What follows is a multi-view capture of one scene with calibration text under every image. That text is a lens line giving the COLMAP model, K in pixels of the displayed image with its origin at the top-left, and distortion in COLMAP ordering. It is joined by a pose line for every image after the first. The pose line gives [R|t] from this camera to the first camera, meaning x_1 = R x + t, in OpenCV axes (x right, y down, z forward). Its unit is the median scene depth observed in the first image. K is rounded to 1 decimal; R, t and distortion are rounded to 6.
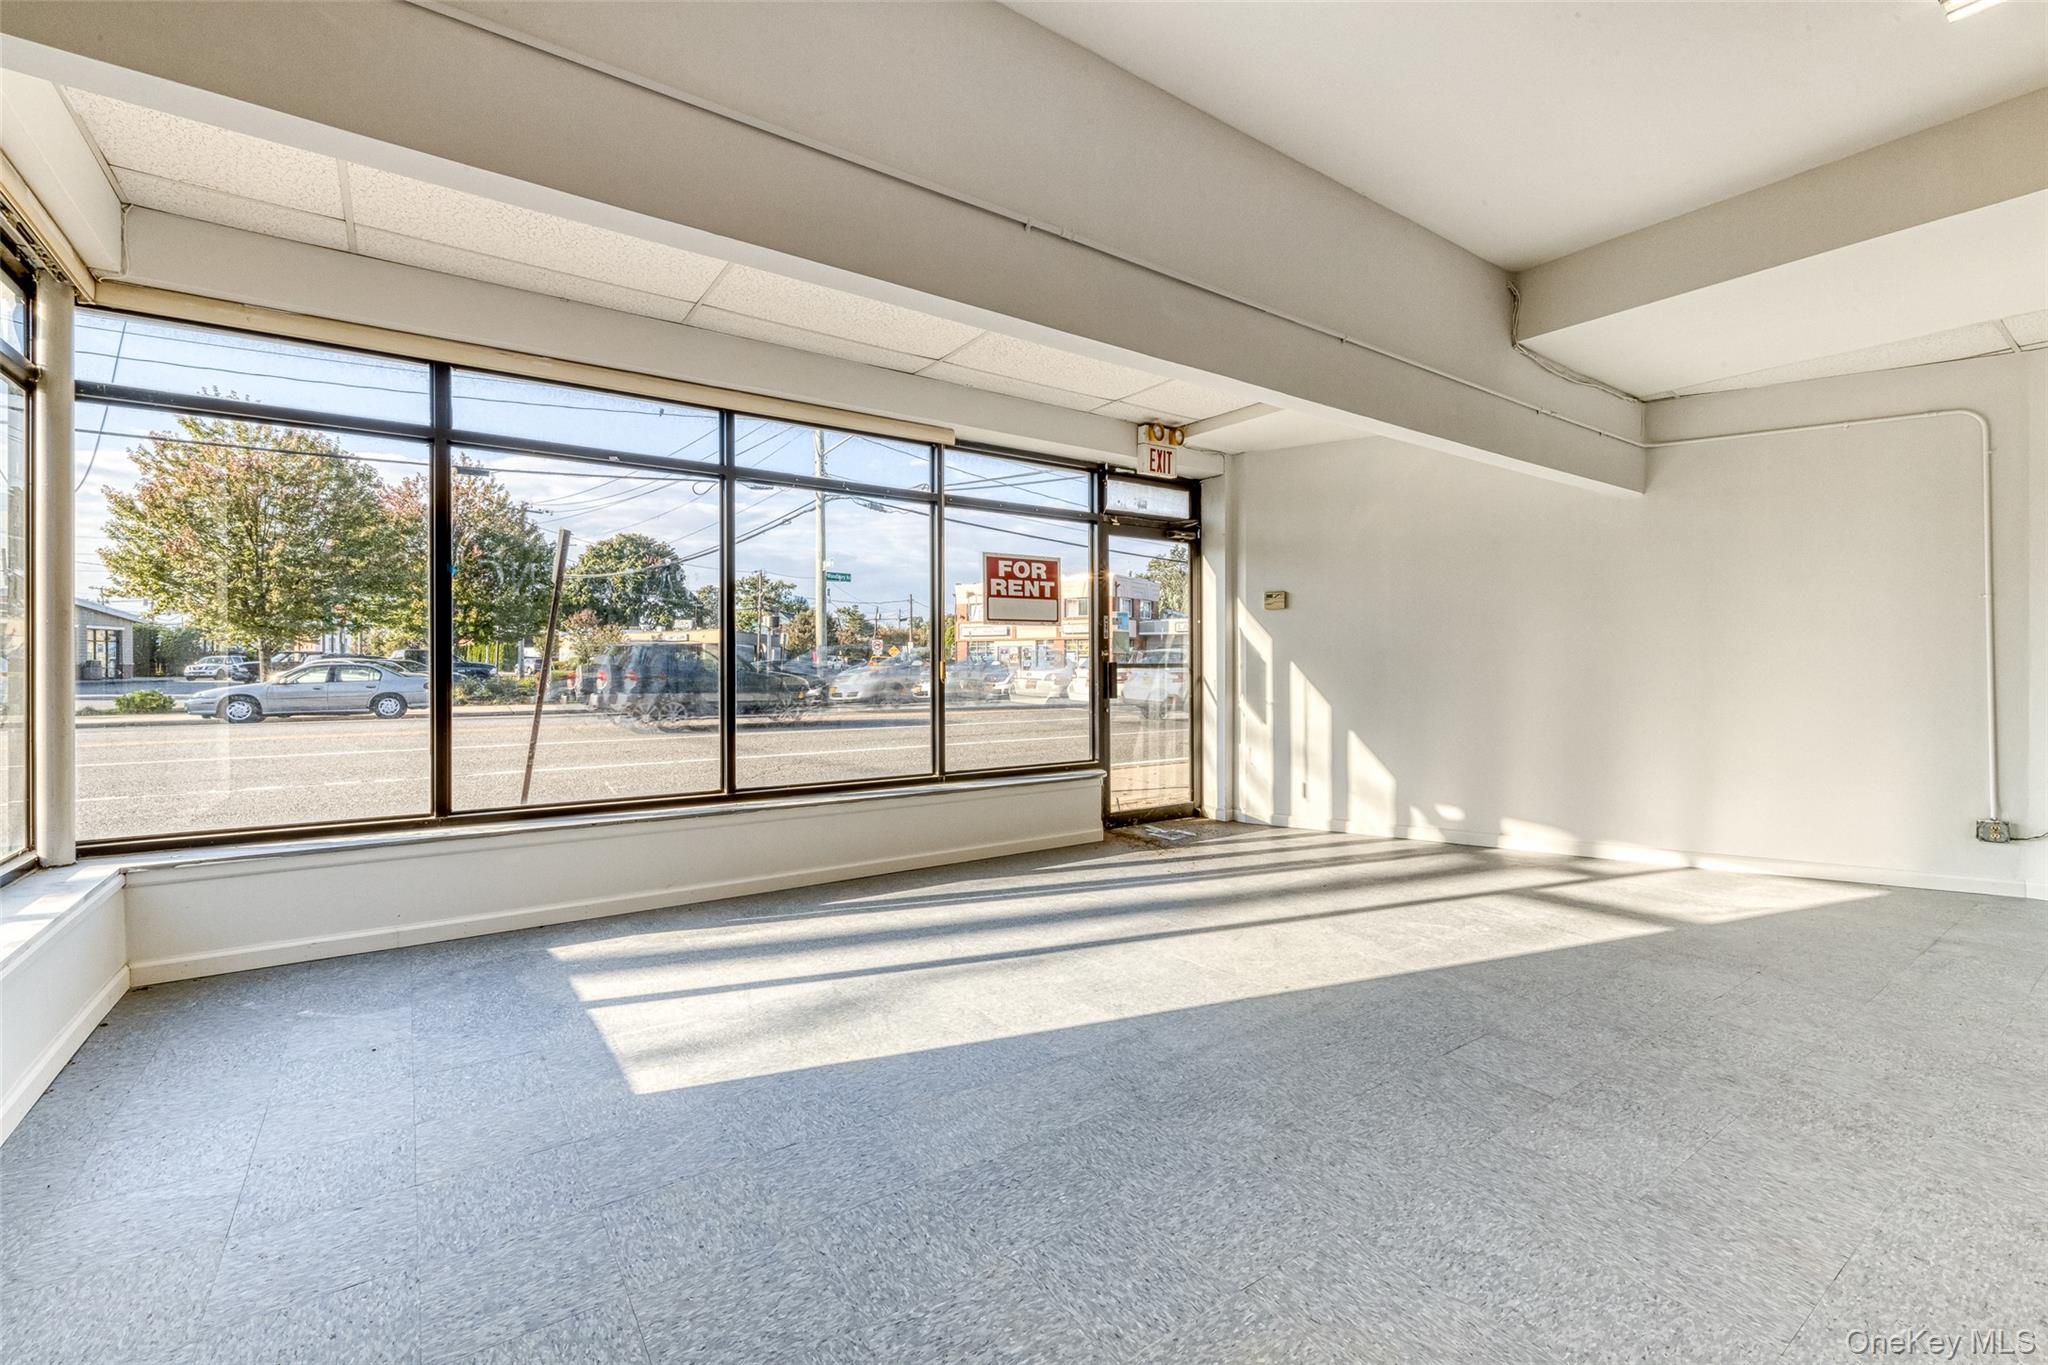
lens RADIAL K [[874.5, 0, 1031.9], [0, 874.5, 675.3], [0, 0, 1]] dist [-0.000525, -0.000201]
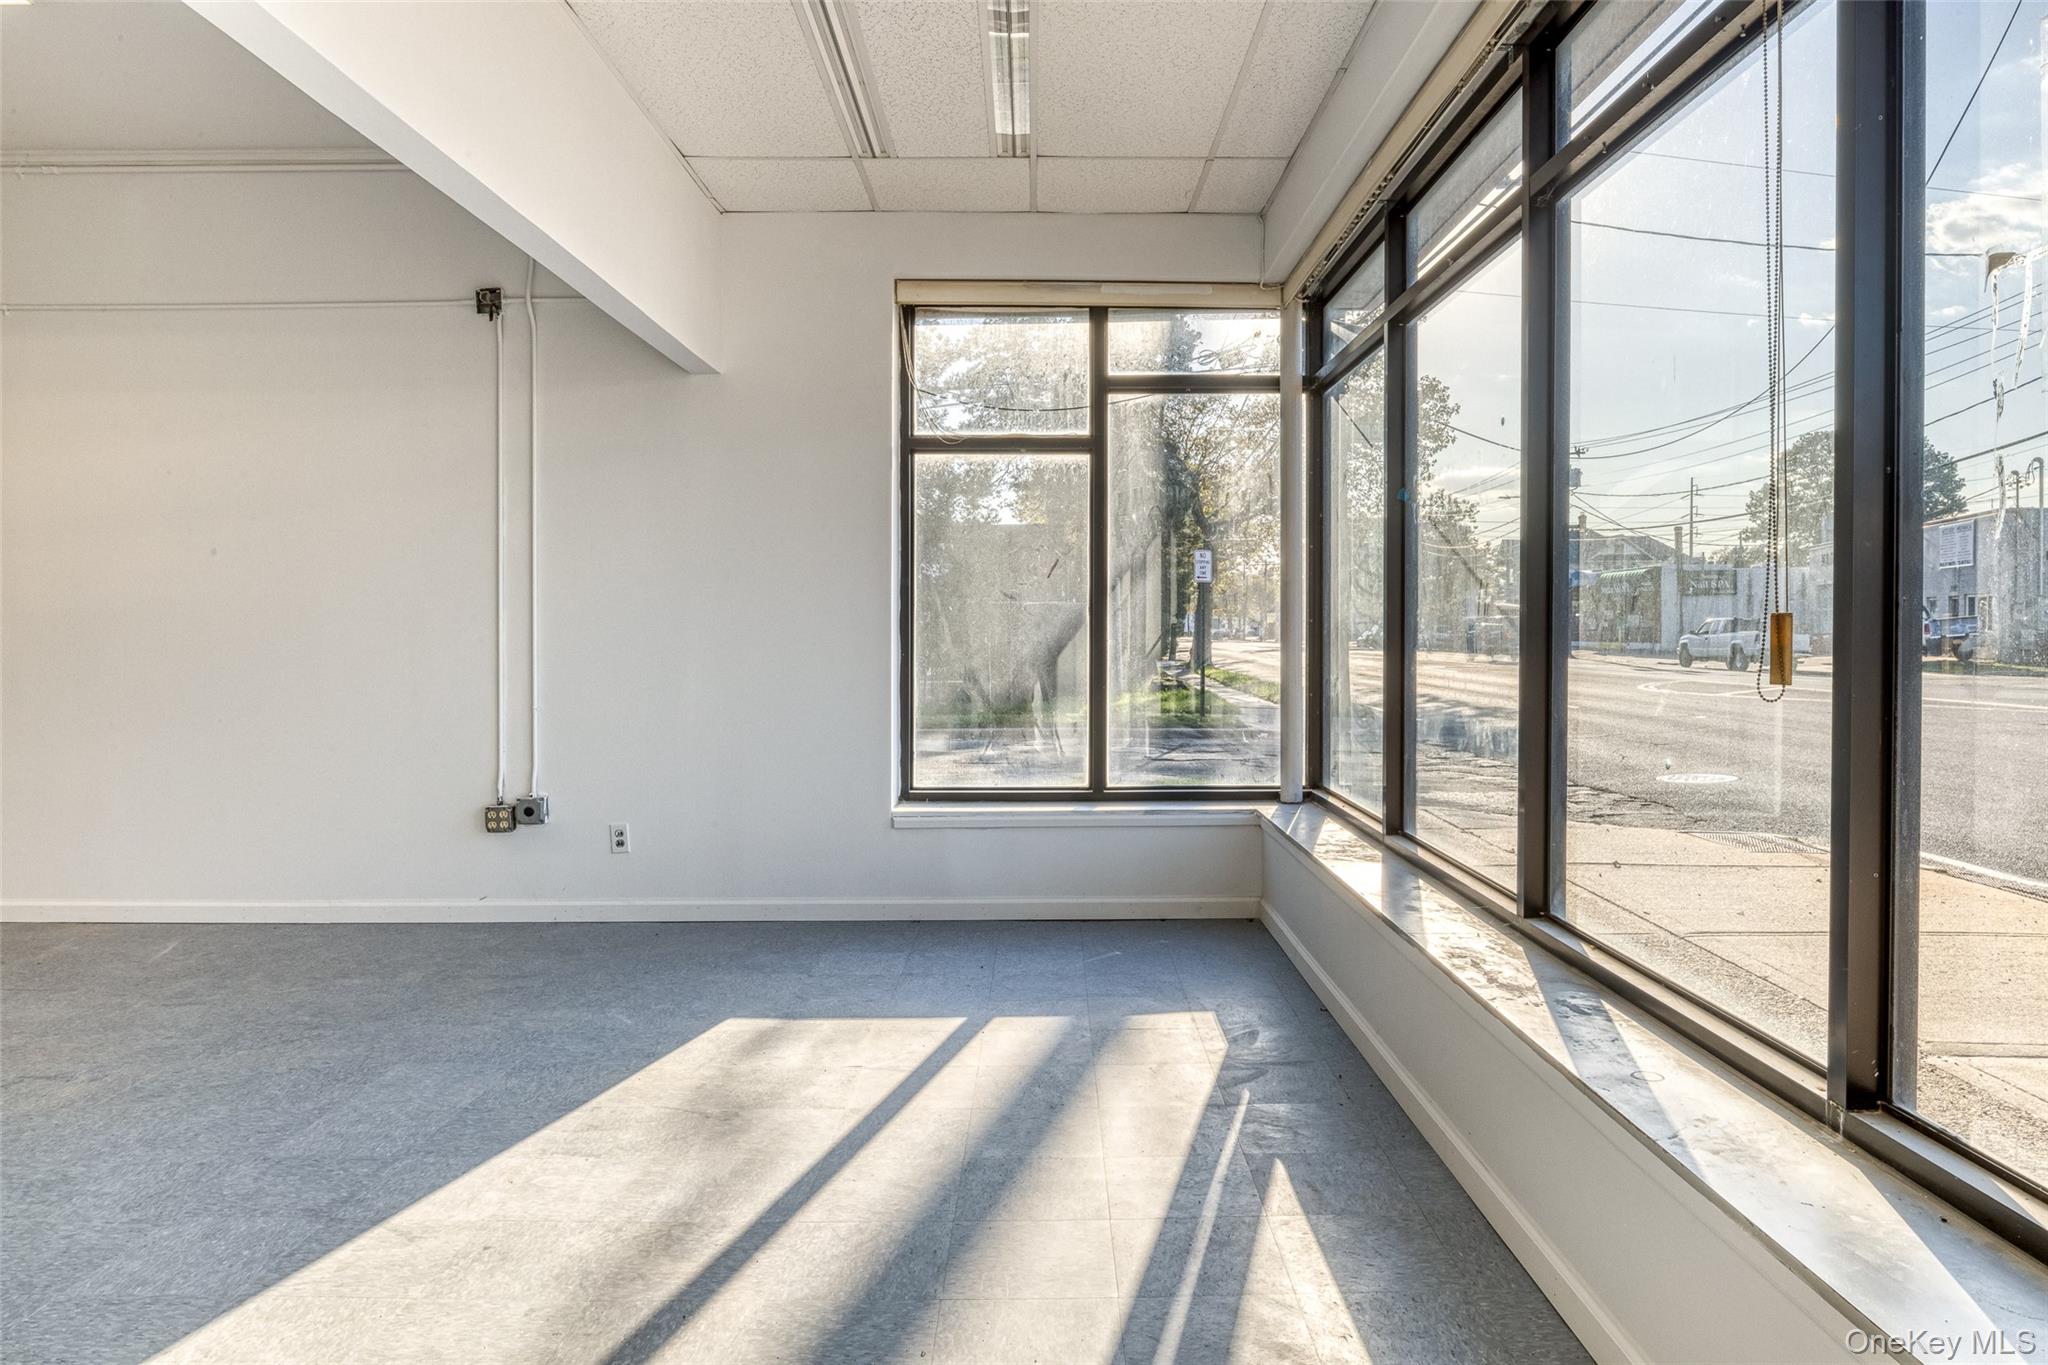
lens RADIAL K [[1356.2, 0, 1025.3], [0, 1356.2, 671.4], [0, 0, 1]] dist [0.007783, 0.001396]
pose [[-0.606405, 0.024529, -0.794777, 0.591735], [-0.003233, 0.999440, 0.033312, -0.024462], [0.795149, 0.022770, -0.605986, 1.979639]]
